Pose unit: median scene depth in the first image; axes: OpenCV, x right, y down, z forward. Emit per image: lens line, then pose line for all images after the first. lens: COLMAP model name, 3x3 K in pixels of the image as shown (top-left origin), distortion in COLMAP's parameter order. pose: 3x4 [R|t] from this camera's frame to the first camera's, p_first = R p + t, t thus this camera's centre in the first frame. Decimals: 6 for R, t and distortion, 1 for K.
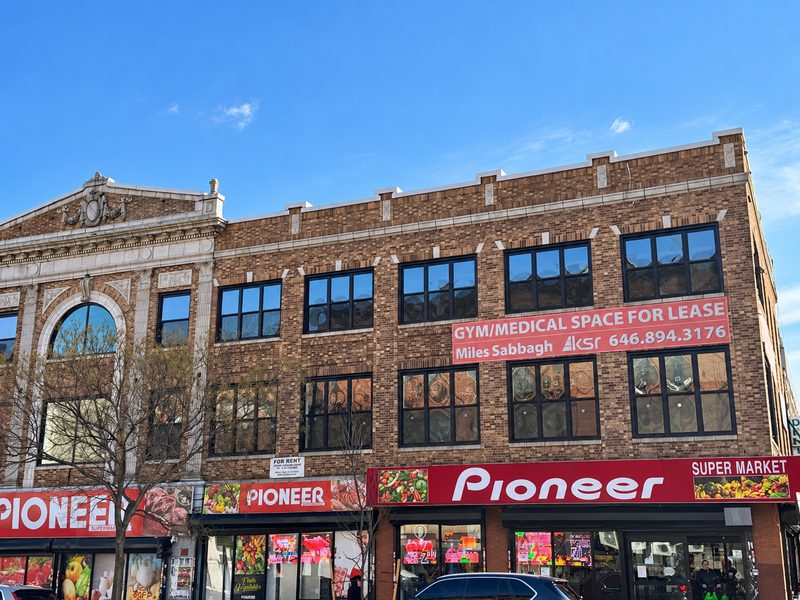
lens RADIAL K [[962.2, 0, 399.6], [0, 962.2, 326.1], [0, 0, 1]] dist [0.122640, -0.016358]
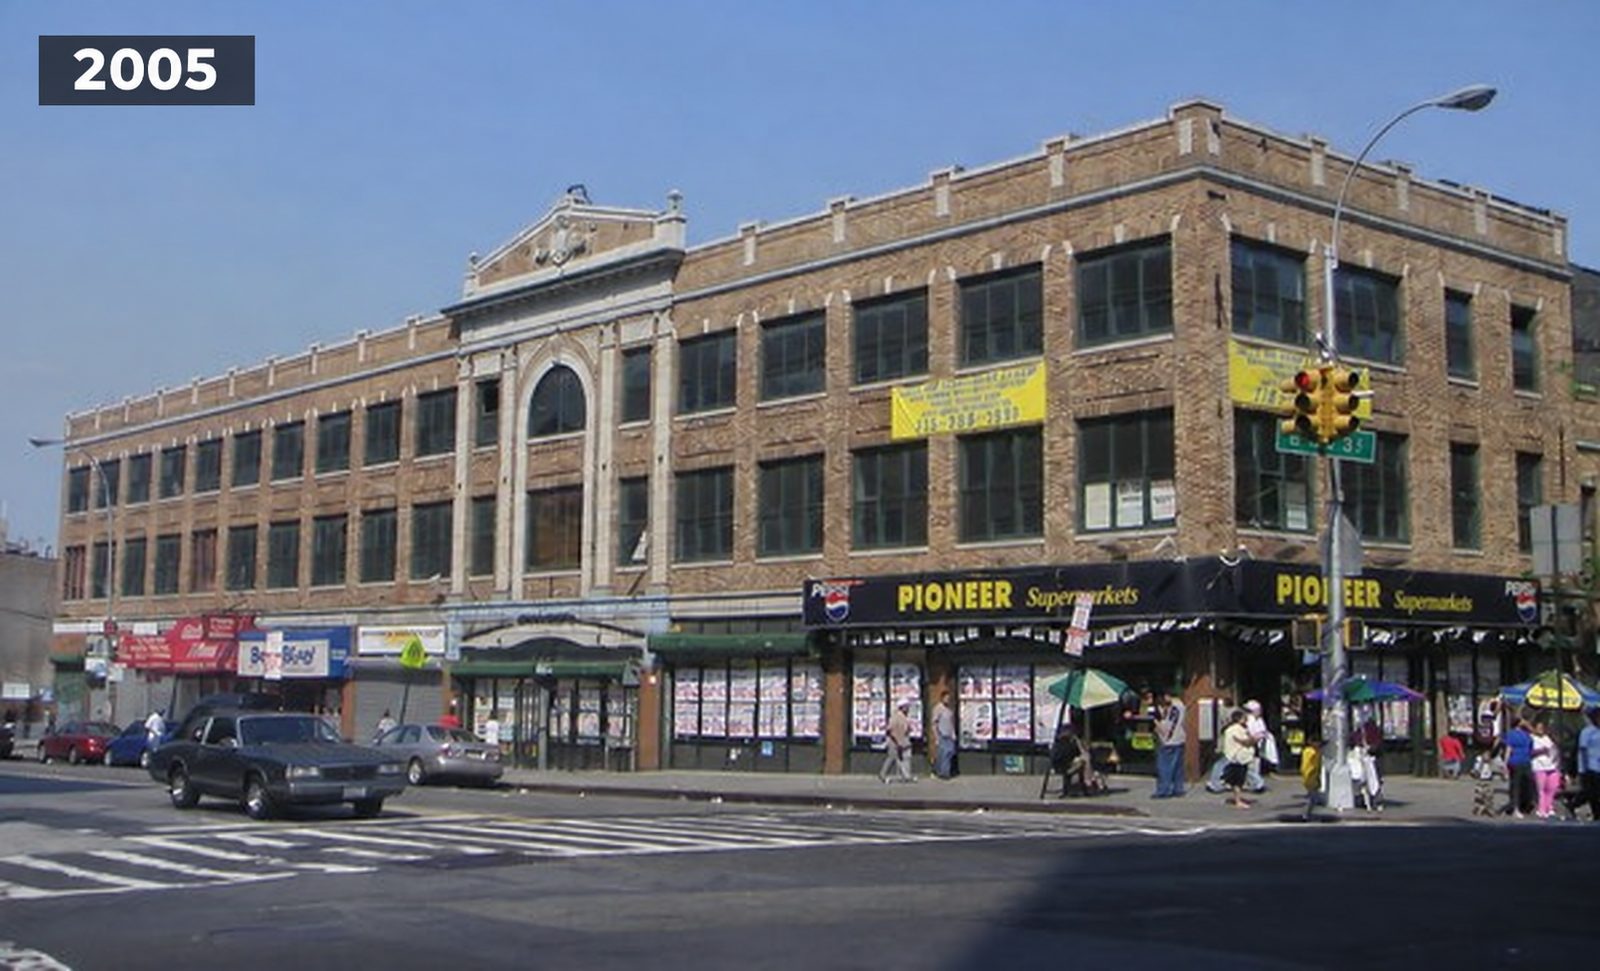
lens RADIAL K [[1975.4, 0, 800.0], [0, 1975.4, 485.5], [0, 0, 1]] dist [-0.026858, -0.016387]
pose [[0.896348, -0.043393, -0.441223, 0.617757], [0.103522, 0.988174, 0.113121, -0.099927], [0.431096, -0.147072, 0.890239, -0.378491]]
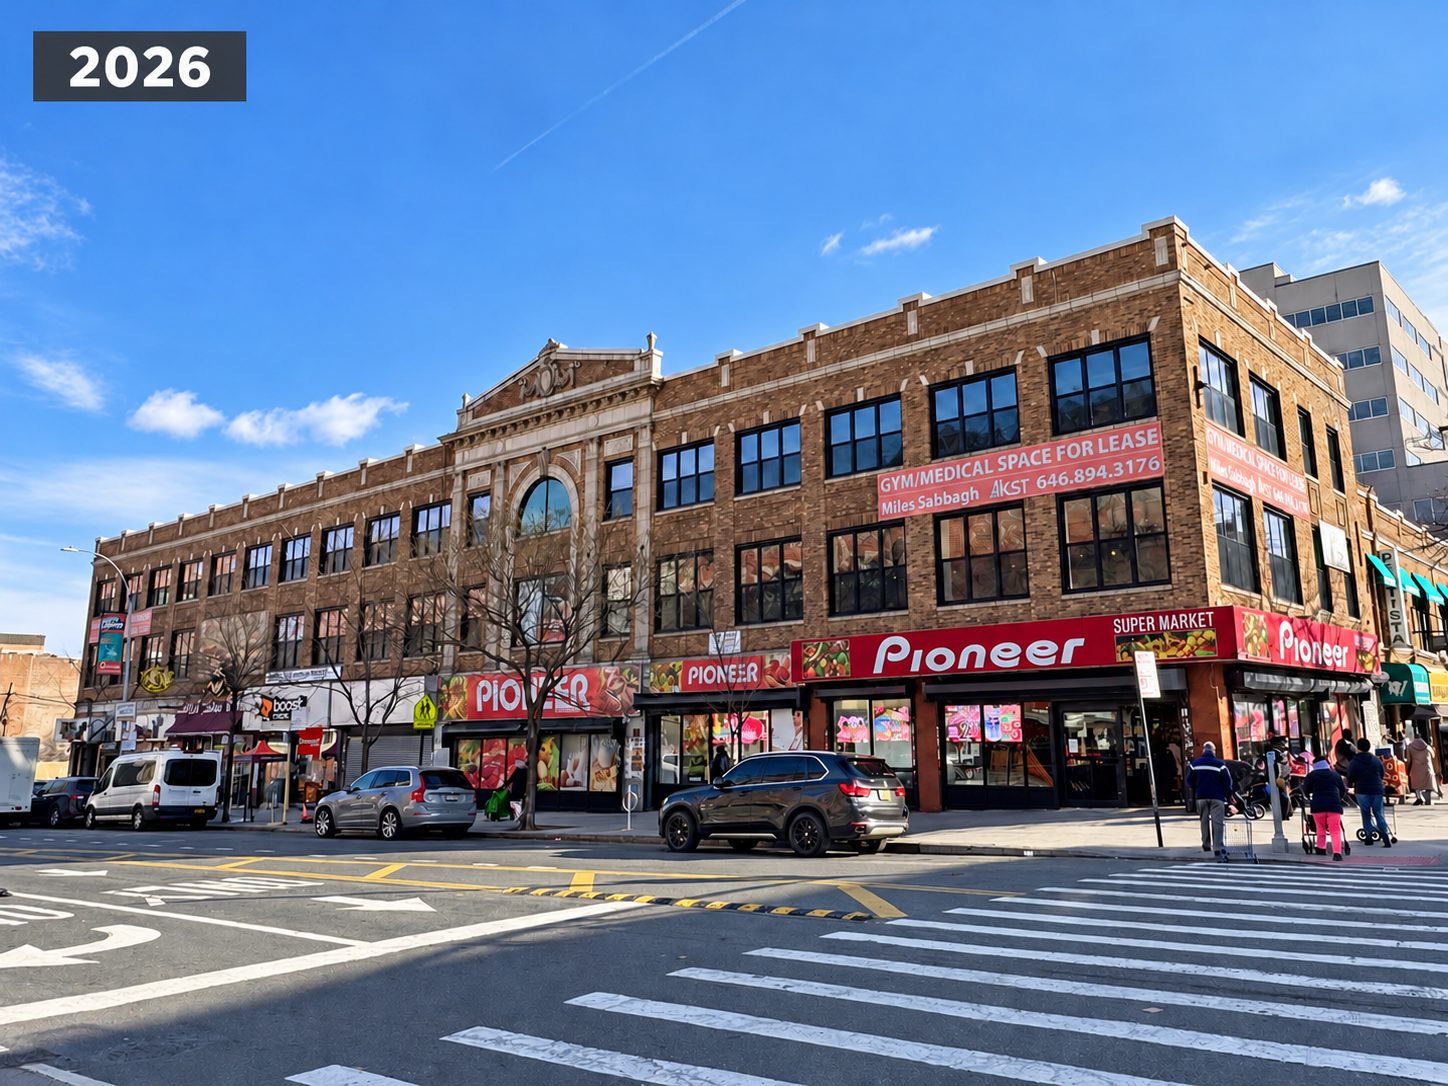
lens RADIAL K [[1235.9, 0, 725.3], [0, 1235.9, 484.0], [0, 0, 1]] dist [0.001495, -0.000065]
pose [[0.944952, -0.083445, -0.316389, 0.265180], [0.093998, 0.995406, 0.018211, -0.026265], [0.313416, -0.046948, 0.948455, -0.115681]]
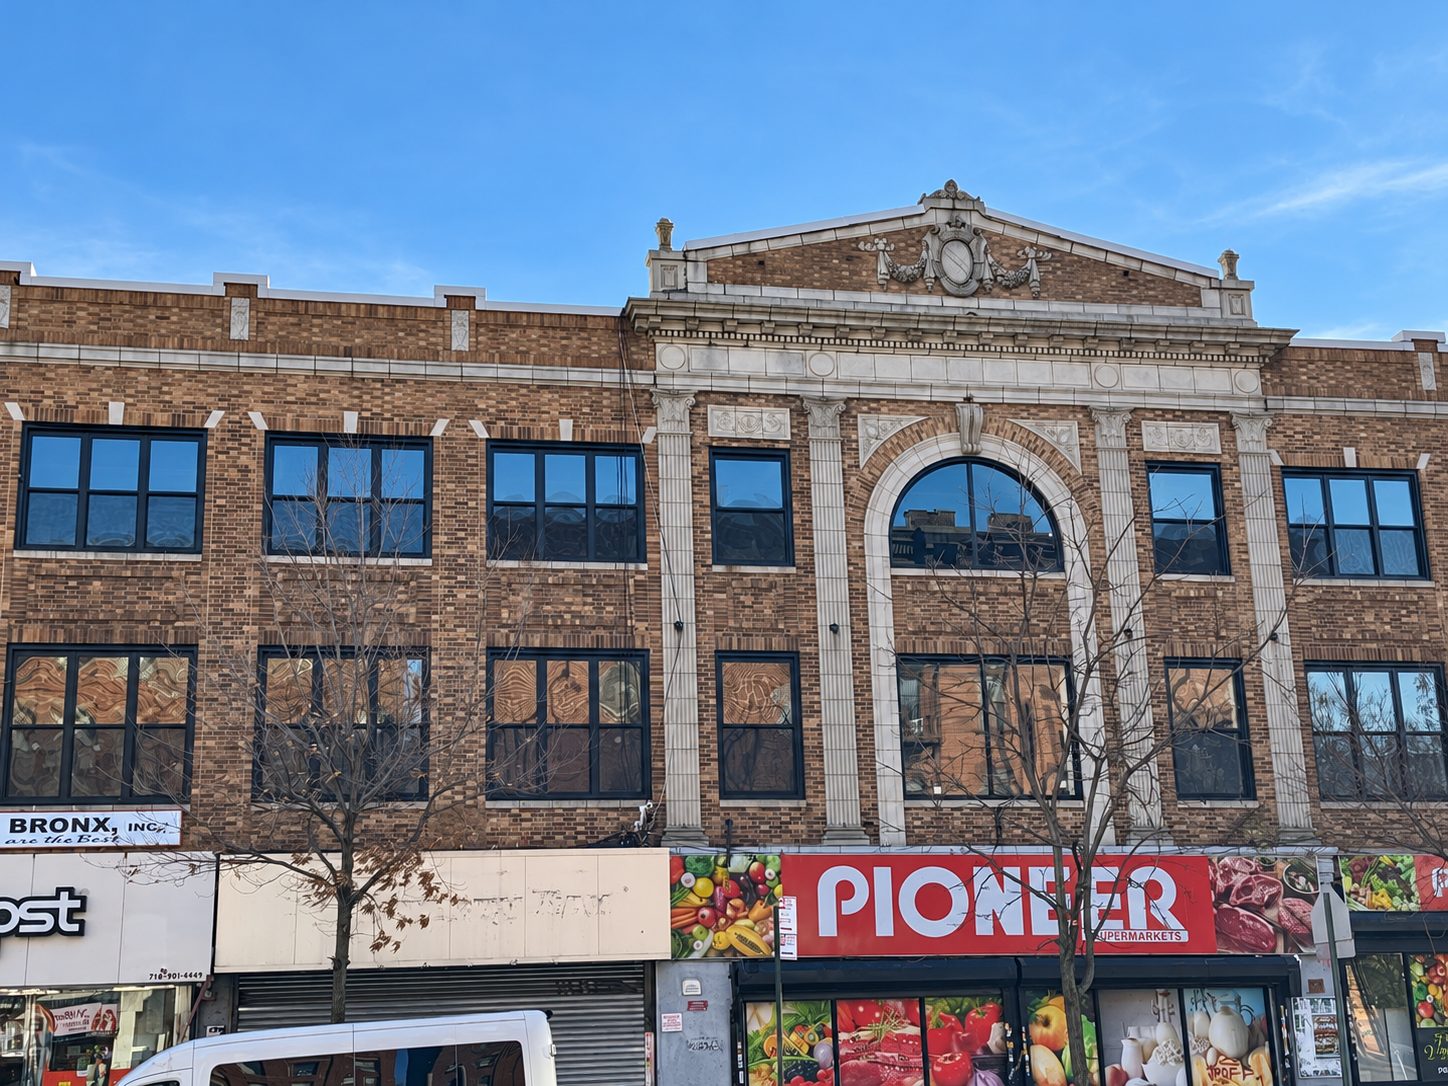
lens RADIAL K [[1738.1, 0, 725.0], [0, 1738.1, 619.6], [0, 0, 1]] dist [0.087688, -0.031803]
pose [[0.828484, 0.100031, 0.551006, -0.995840], [-0.103259, 0.994334, -0.025254, 0.099033], [-0.550410, -0.035973, 0.834119, 0.419106]]
